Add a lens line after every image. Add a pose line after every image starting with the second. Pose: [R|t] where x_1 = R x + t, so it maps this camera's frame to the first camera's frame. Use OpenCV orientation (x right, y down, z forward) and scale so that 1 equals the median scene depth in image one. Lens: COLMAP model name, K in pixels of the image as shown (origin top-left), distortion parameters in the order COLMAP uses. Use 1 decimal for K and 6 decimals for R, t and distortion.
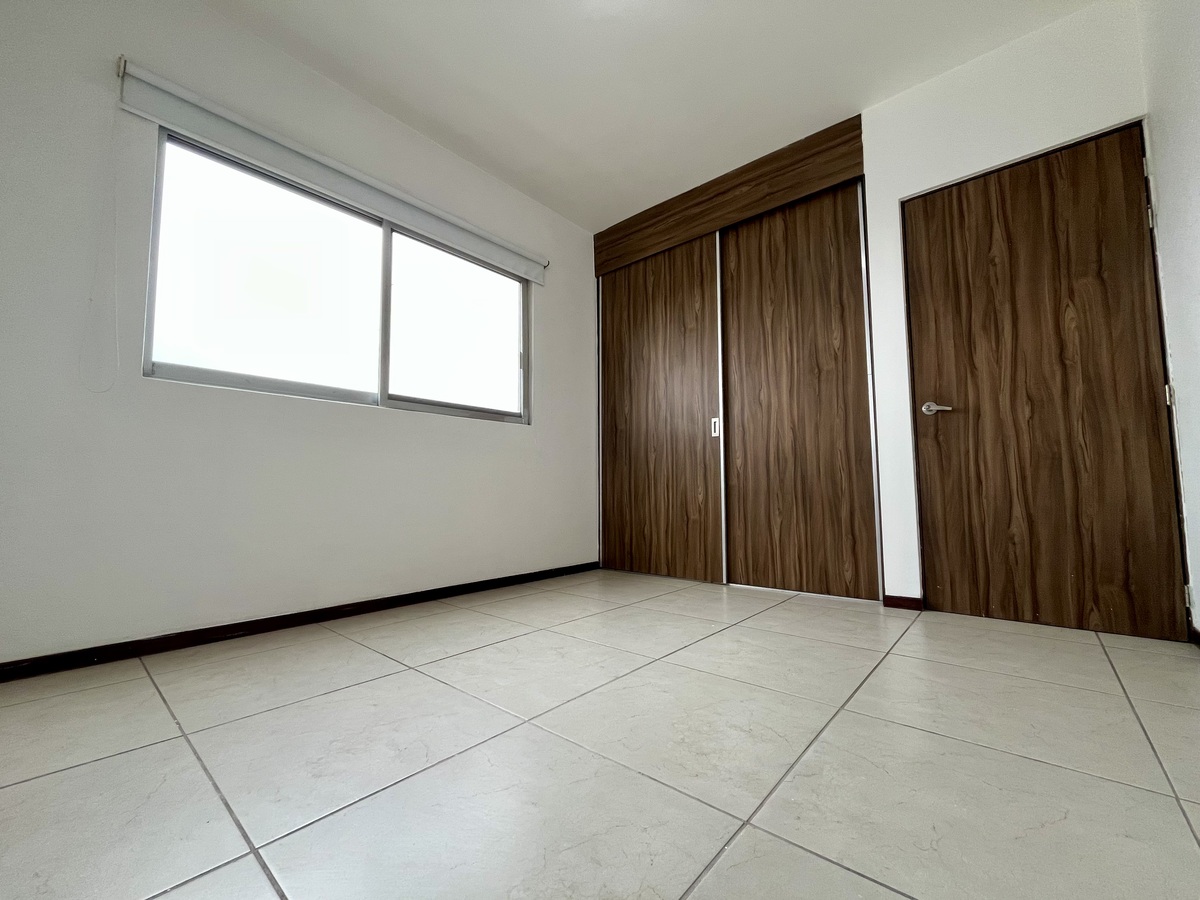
lens RADIAL K [[488.3, 0, 600.0], [0, 488.3, 450.0], [0, 0, 1]] dist [-0.015053, 0.007415]
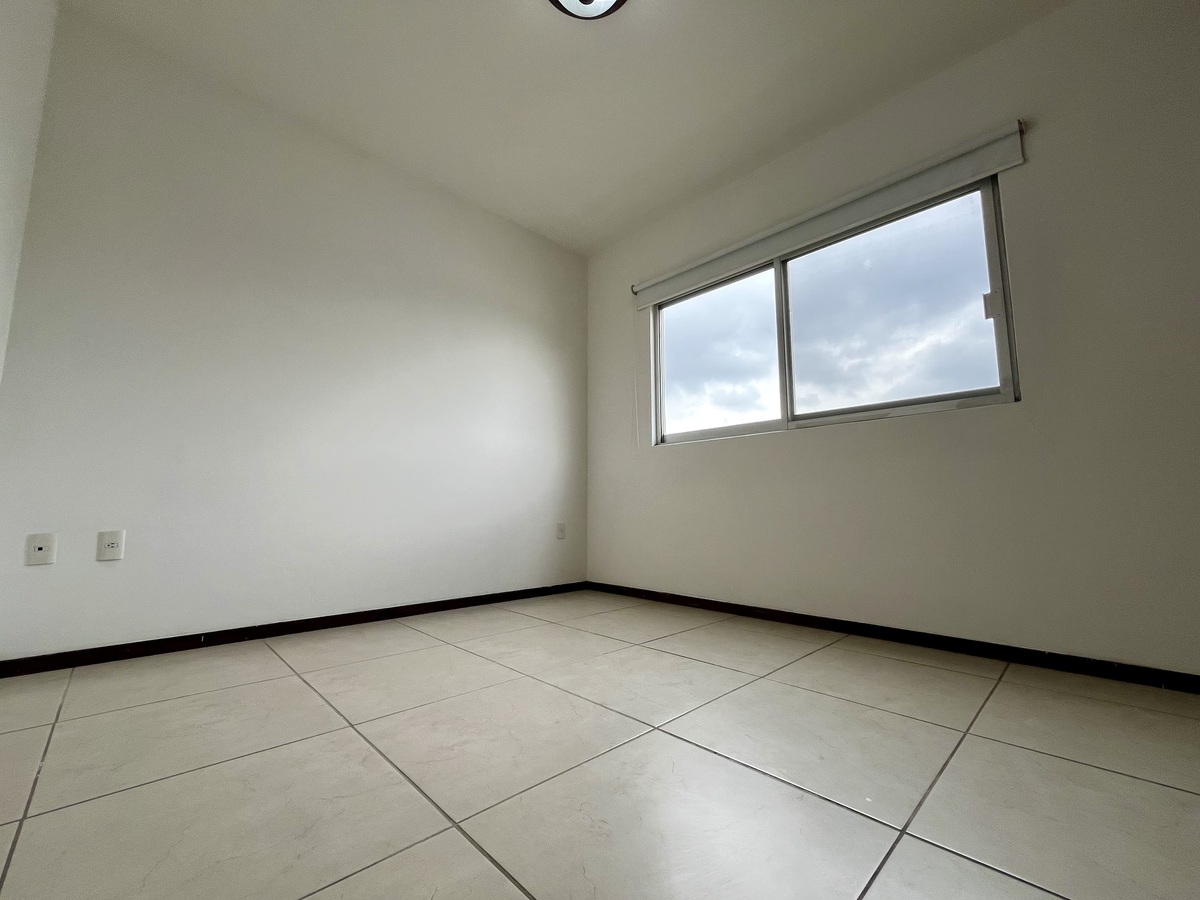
lens RADIAL K [[487.6, 0, 600.0], [0, 487.6, 450.0], [0, 0, 1]] dist [-0.000169, -0.000157]
pose [[-0.087891, -0.110937, -0.989933, 0.831336], [0.083973, 0.989417, -0.118335, 0.060893], [0.992584, -0.093528, -0.077645, 0.879078]]
